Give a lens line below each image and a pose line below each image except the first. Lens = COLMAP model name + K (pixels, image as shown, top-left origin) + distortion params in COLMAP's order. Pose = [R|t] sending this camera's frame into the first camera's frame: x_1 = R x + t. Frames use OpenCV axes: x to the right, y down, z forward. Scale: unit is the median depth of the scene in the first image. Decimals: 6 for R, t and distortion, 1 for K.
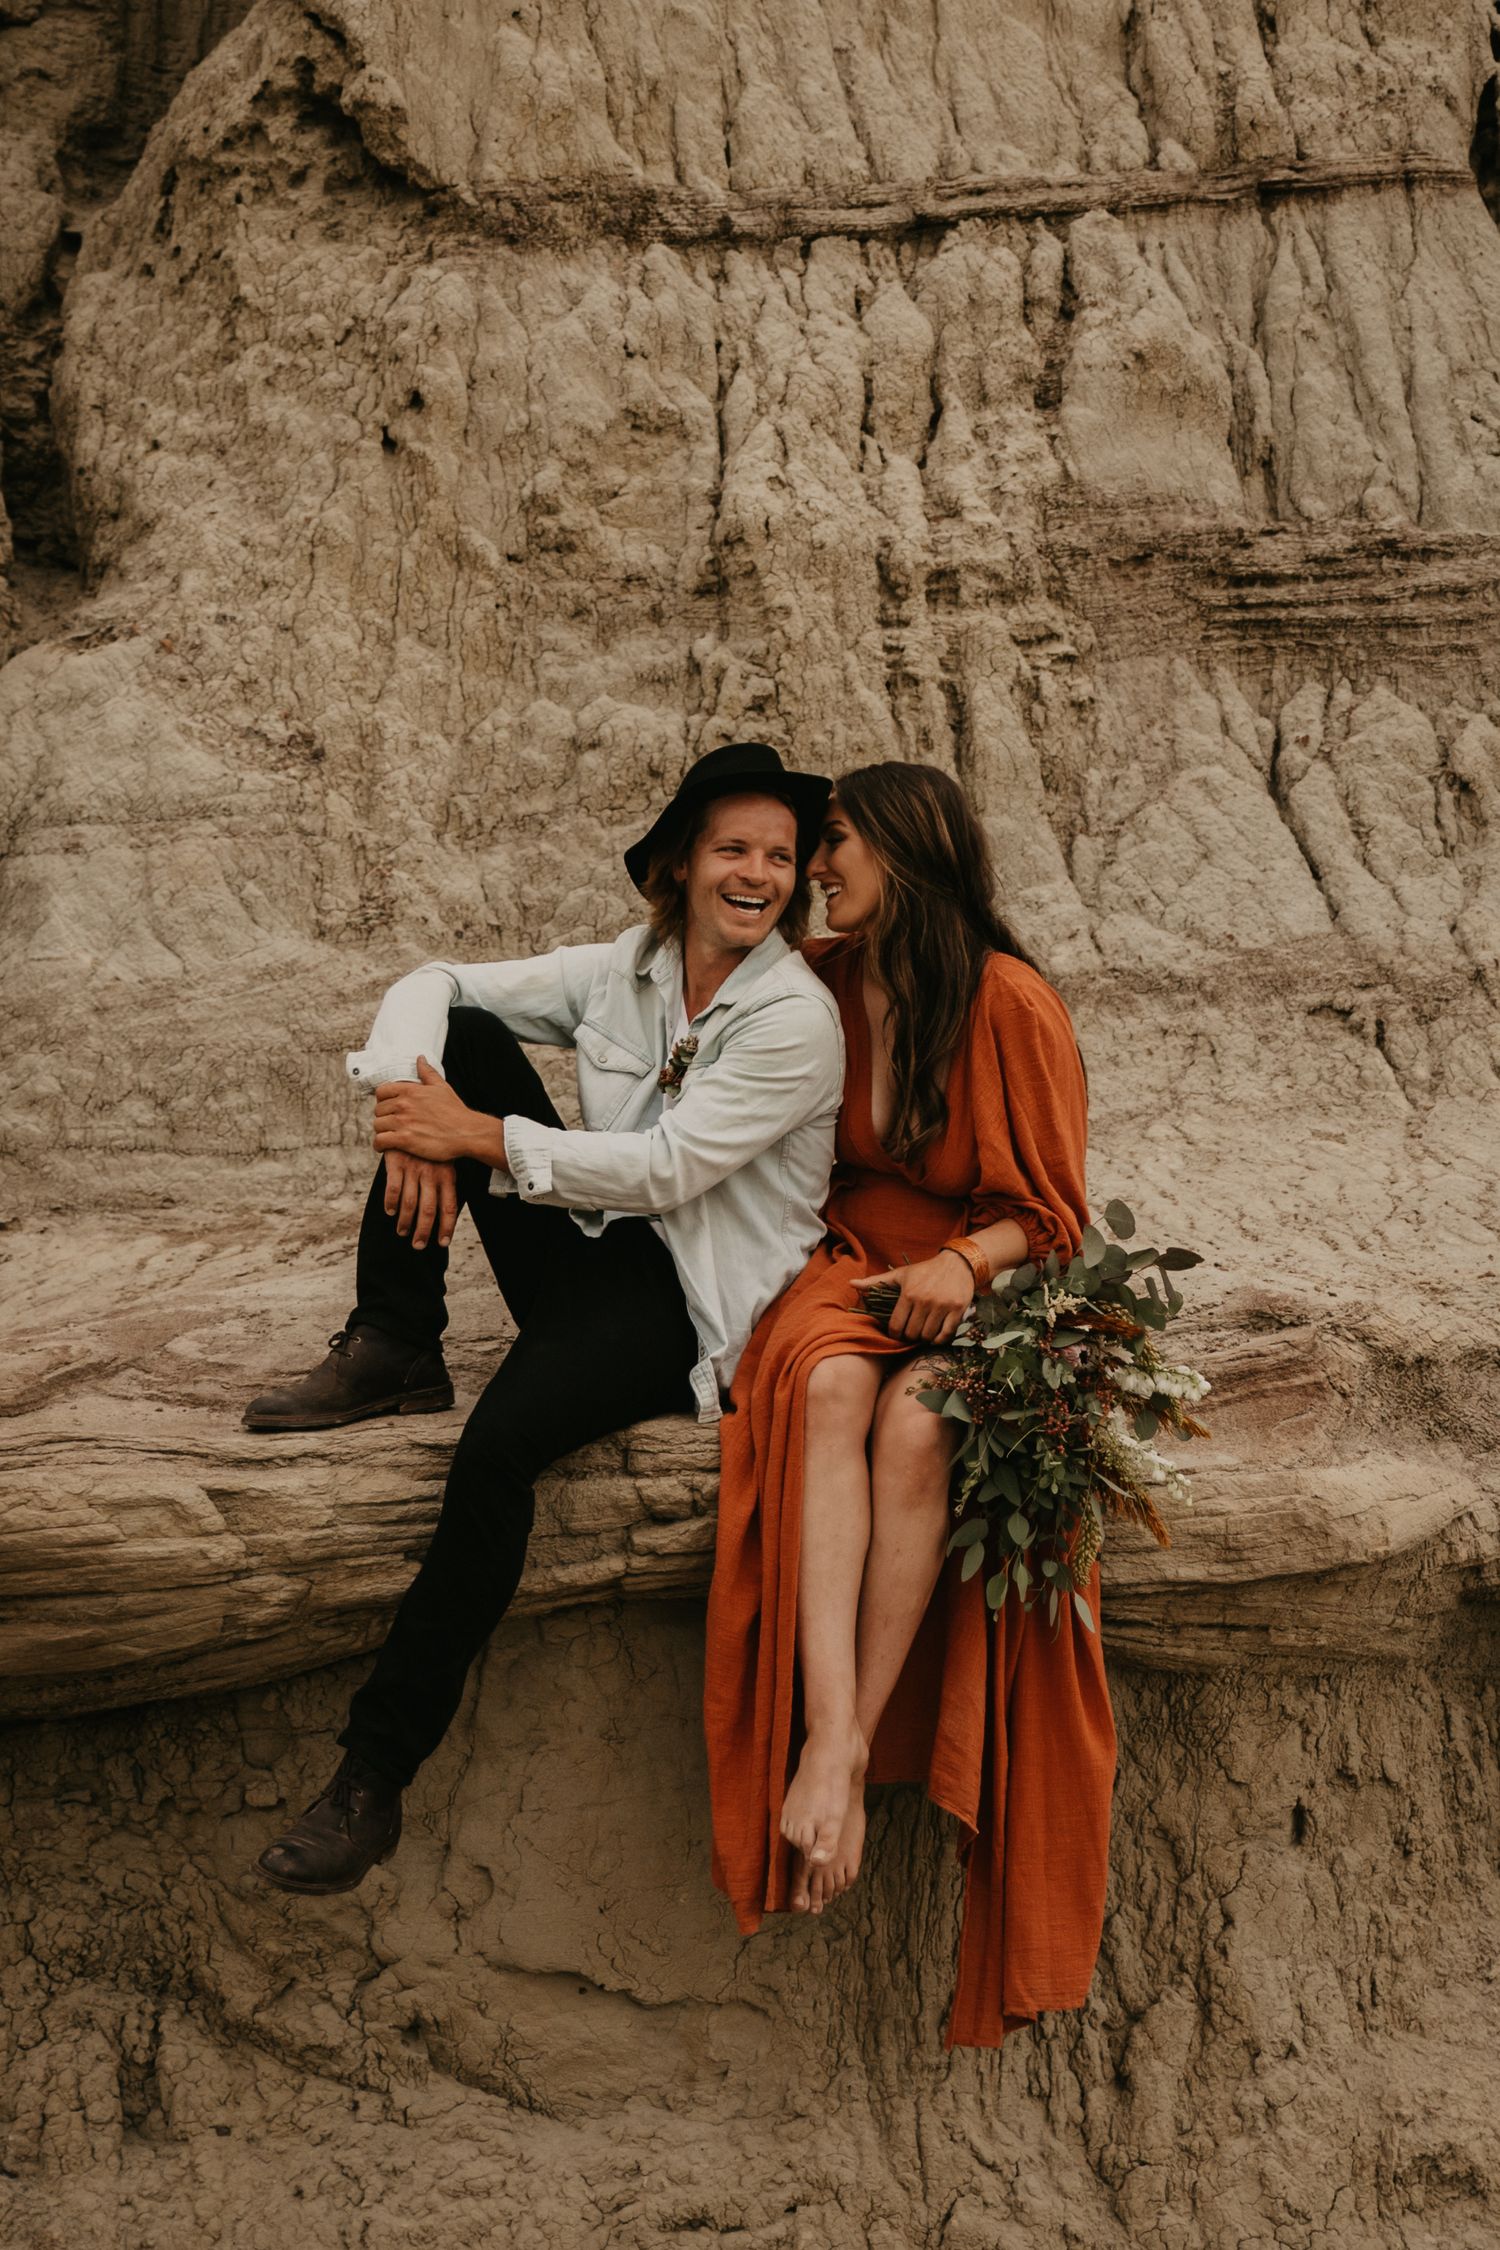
lens RADIAL K [[5513.2, 0, 880.1], [0, 5513.2, 857.0], [0, 0, 1]] dist [0.021451, 0.386280]
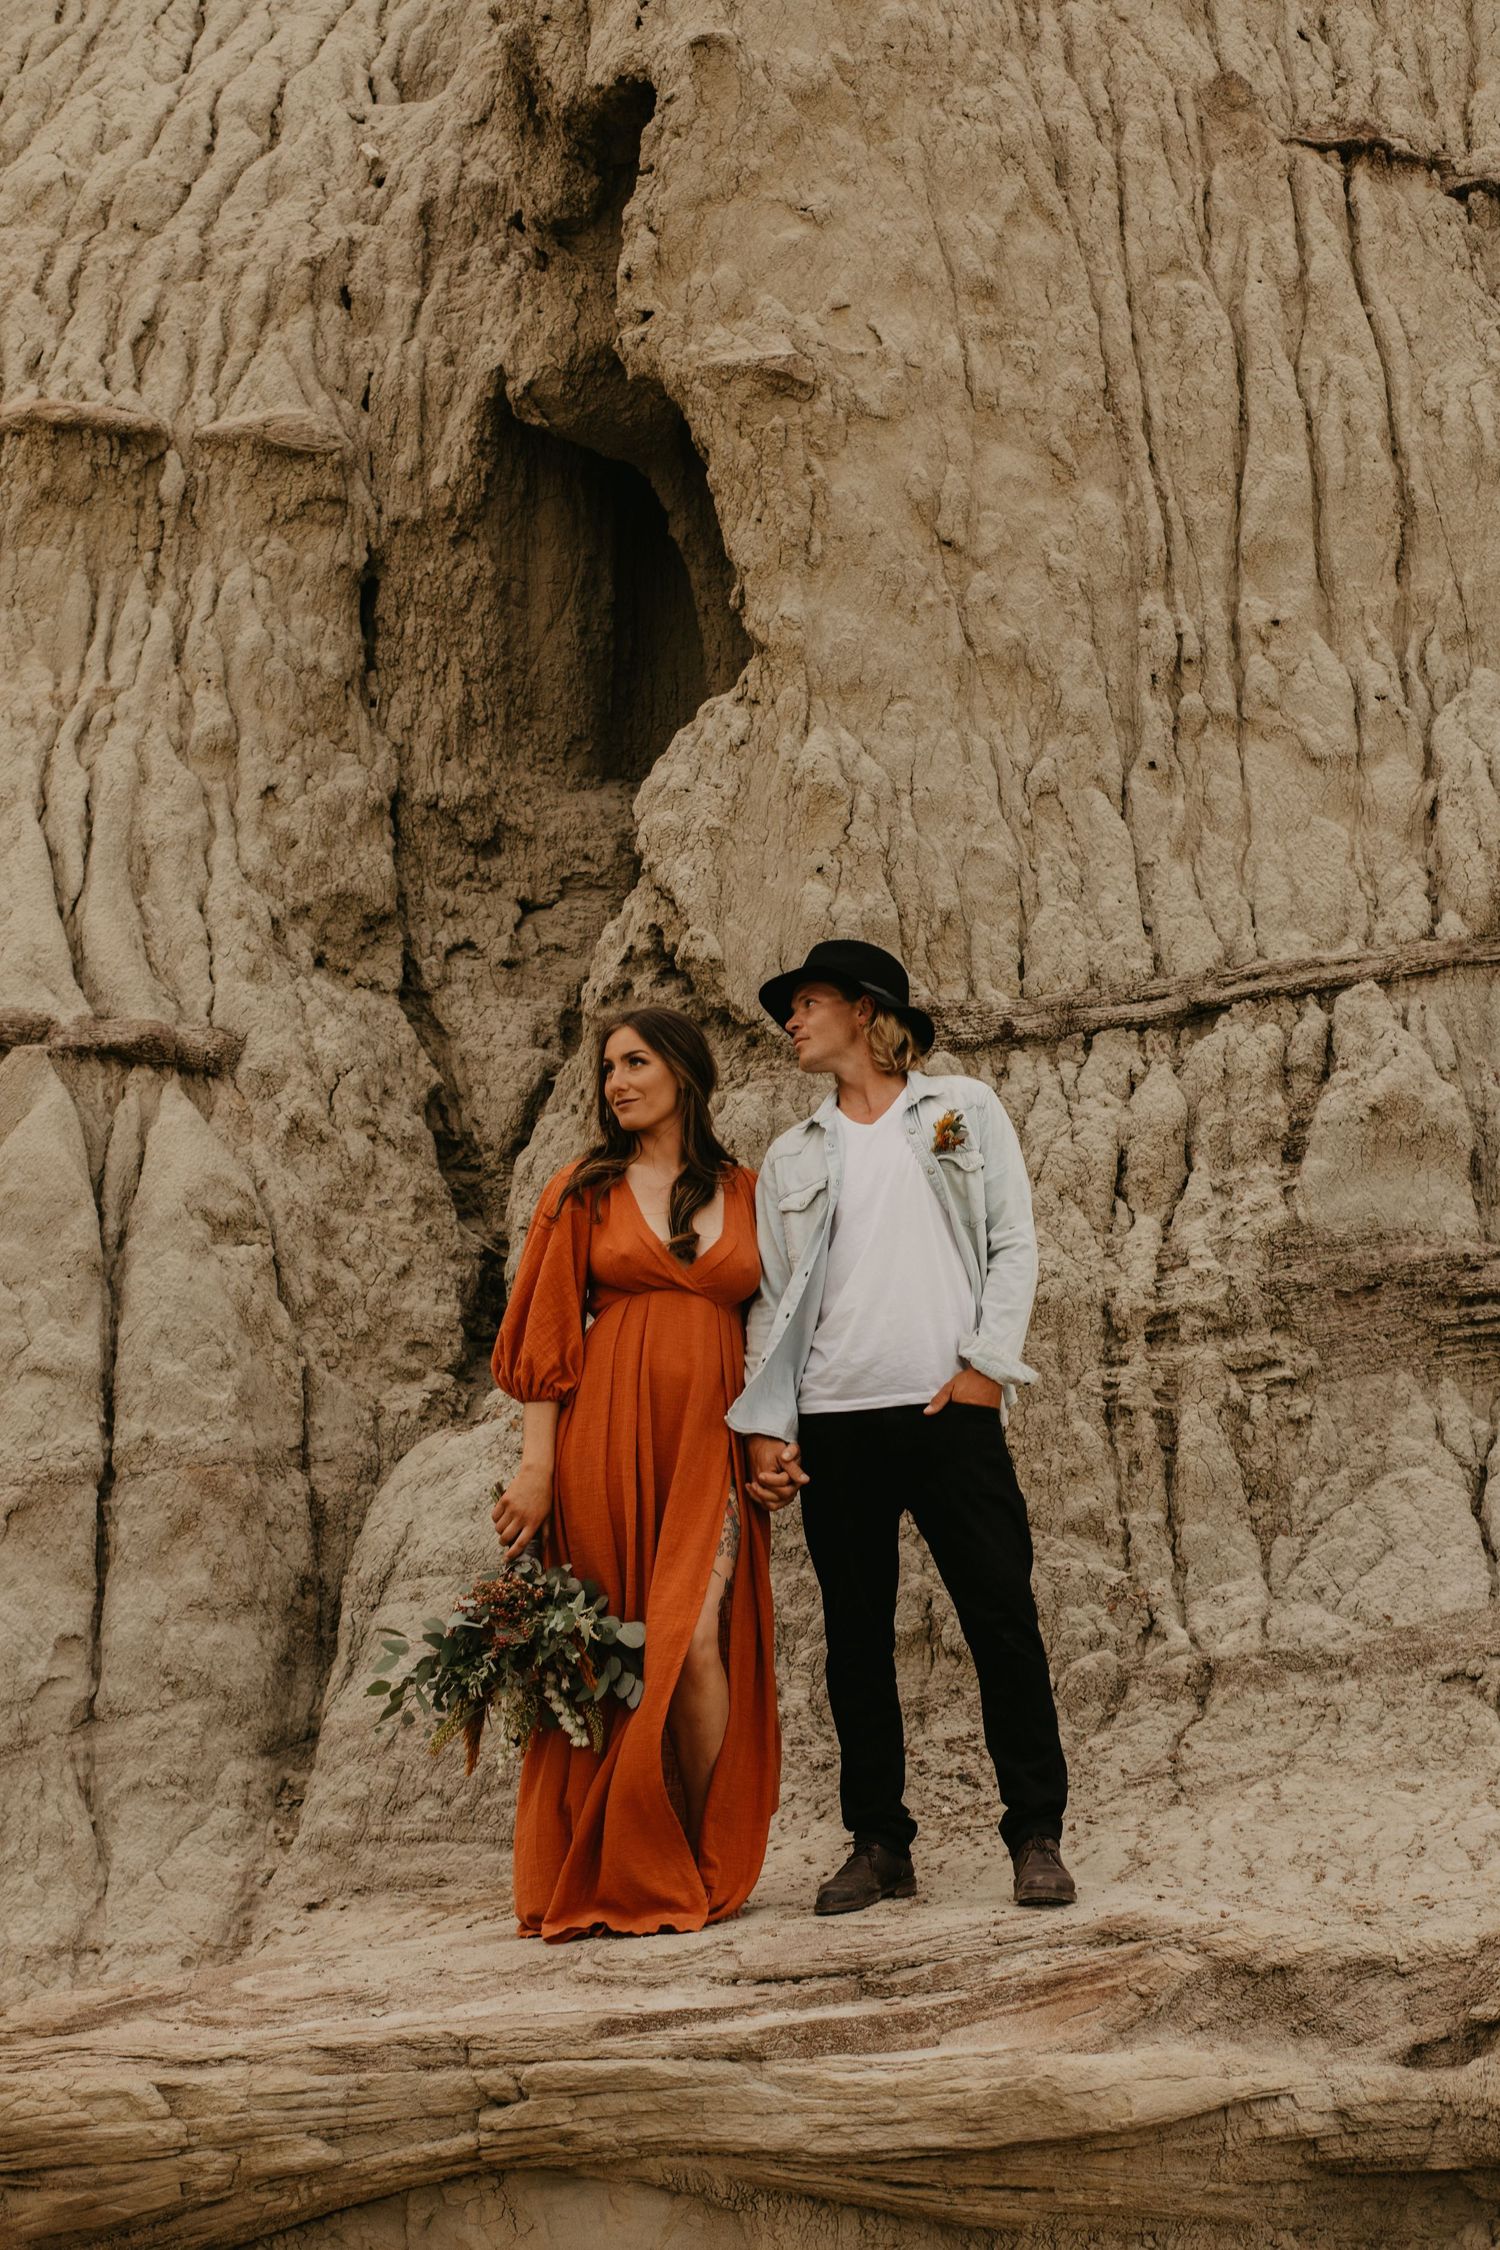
lens RADIAL K [[5849.7, 0, 802.8], [0, 5849.7, 1217.7], [0, 0, 1]] dist [-0.084580, -1.329179]
pose [[0.927847, -0.079713, -0.364344, 0.388285], [0.054209, 0.995342, -0.079717, 0.021435], [0.369001, 0.054215, 0.927846, -0.161896]]
